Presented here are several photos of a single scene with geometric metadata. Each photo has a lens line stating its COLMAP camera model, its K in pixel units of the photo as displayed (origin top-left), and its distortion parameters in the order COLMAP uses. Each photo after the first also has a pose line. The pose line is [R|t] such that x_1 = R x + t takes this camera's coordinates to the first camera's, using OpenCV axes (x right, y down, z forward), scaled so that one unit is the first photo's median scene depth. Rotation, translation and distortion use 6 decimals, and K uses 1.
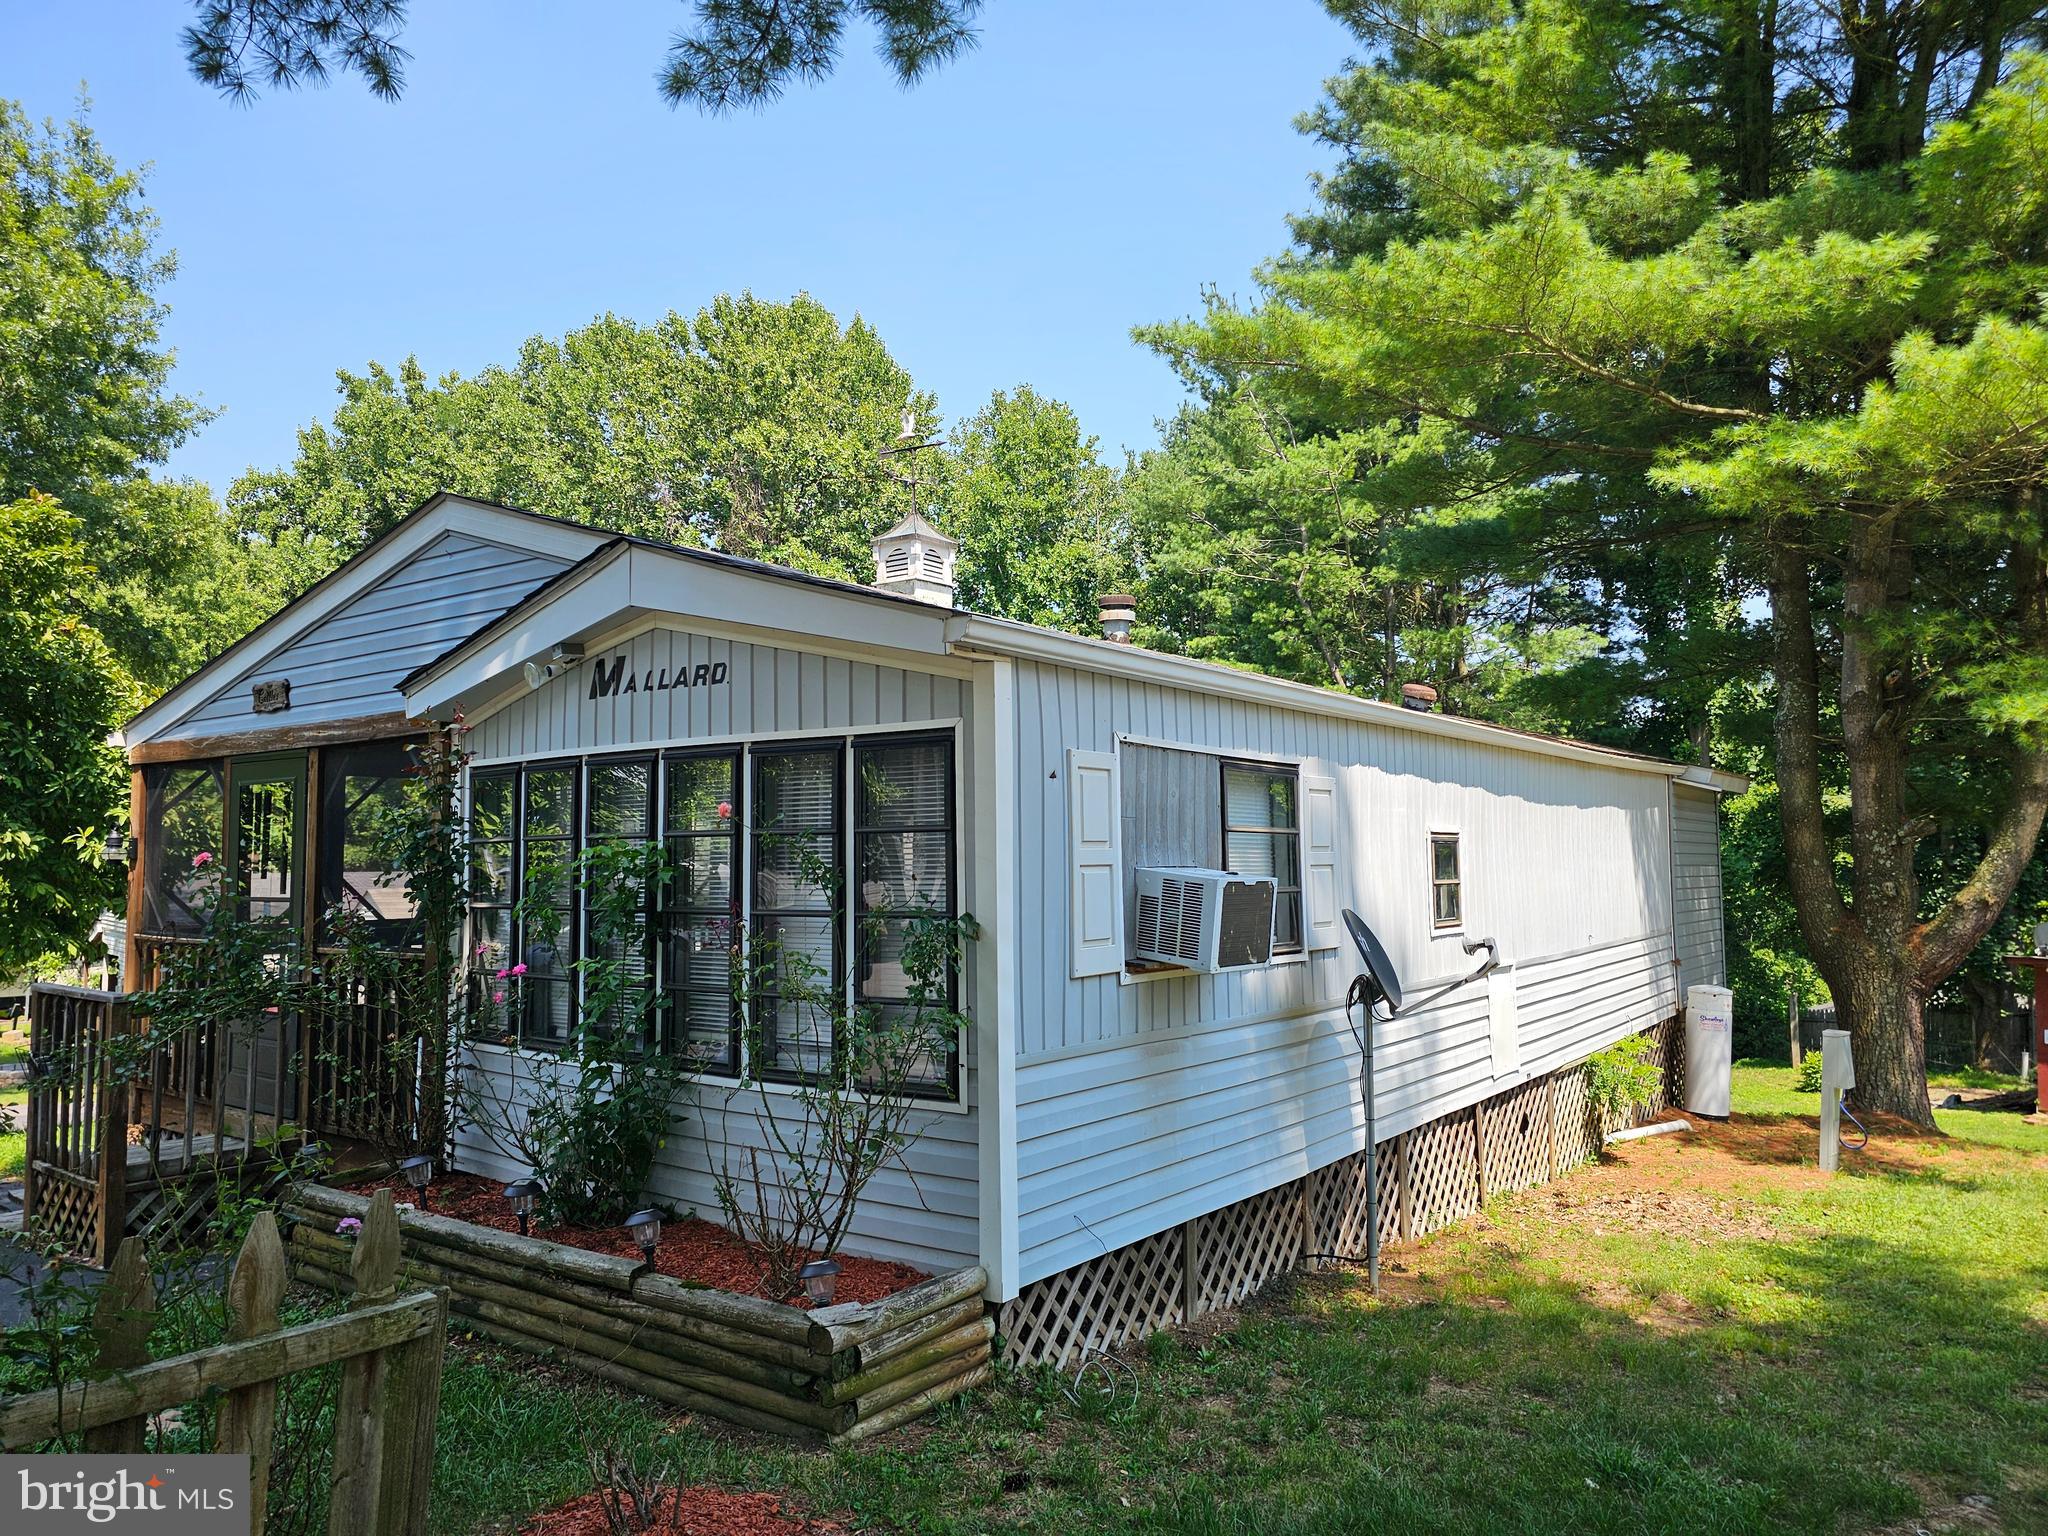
lens RADIAL K [[1384.9, 0, 1024.0], [0, 1384.9, 768.0], [0, 0, 1]] dist [0.073643, -0.057629]
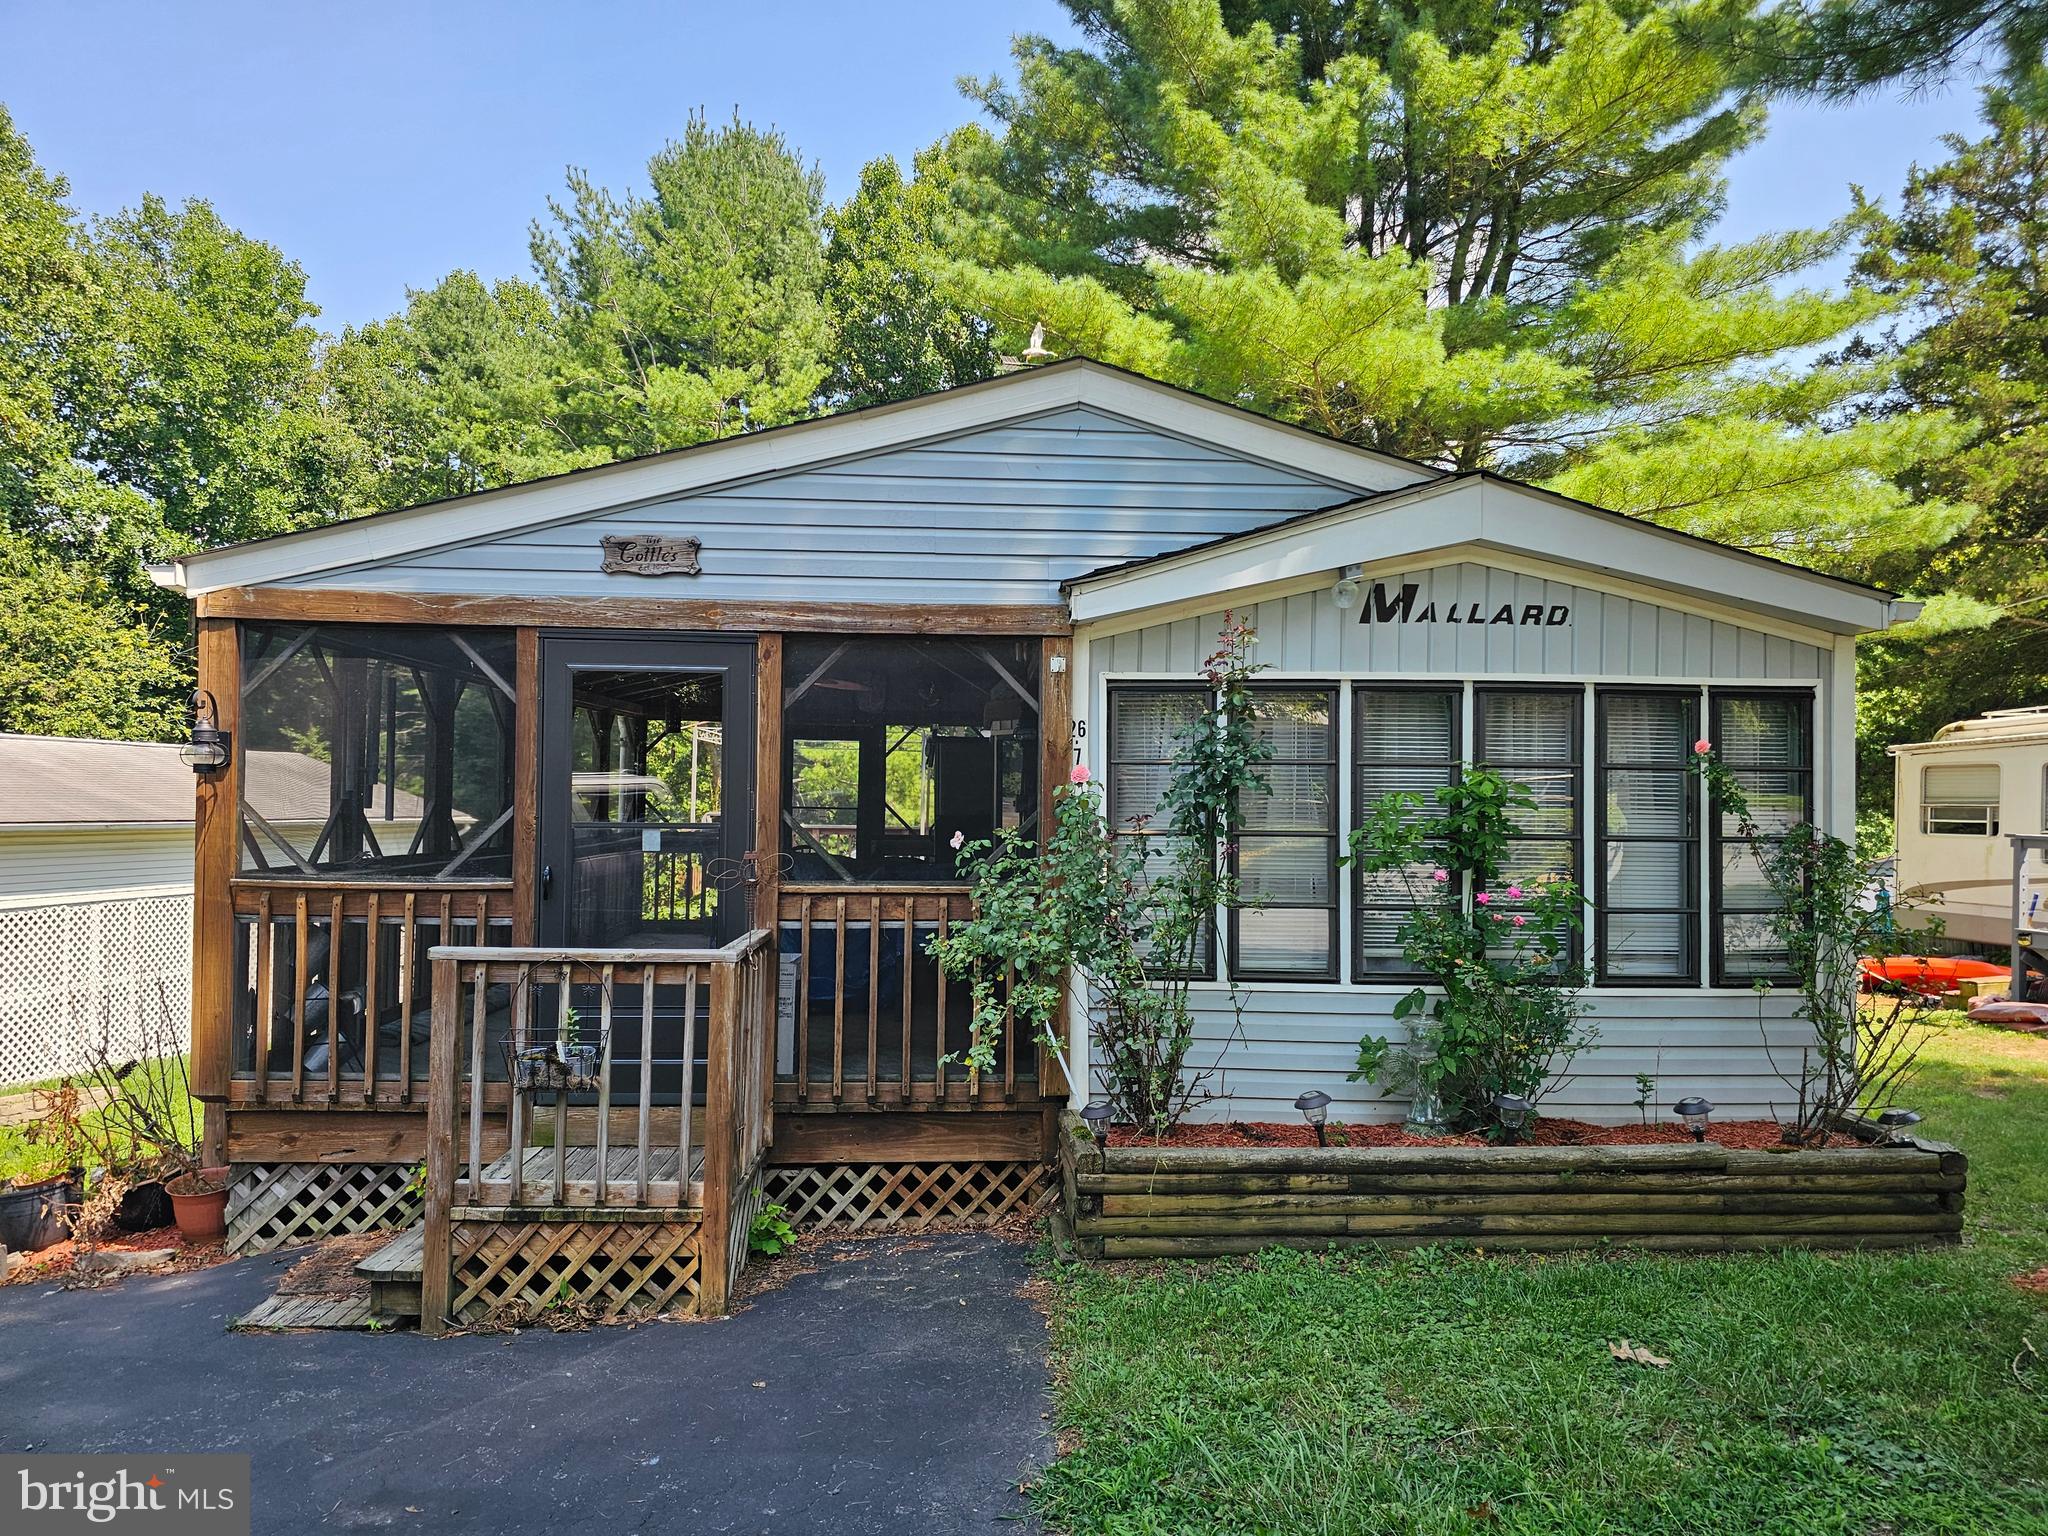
lens RADIAL K [[1384.9, 0, 1024.0], [0, 1384.9, 768.0], [0, 0, 1]] dist [0.073643, -0.057629]
pose [[0.760573, 0.029187, 0.648596, -1.161162], [-0.056752, 0.998154, 0.021632, 0.046798], [-0.646768, -0.053262, 0.760825, 0.411189]]
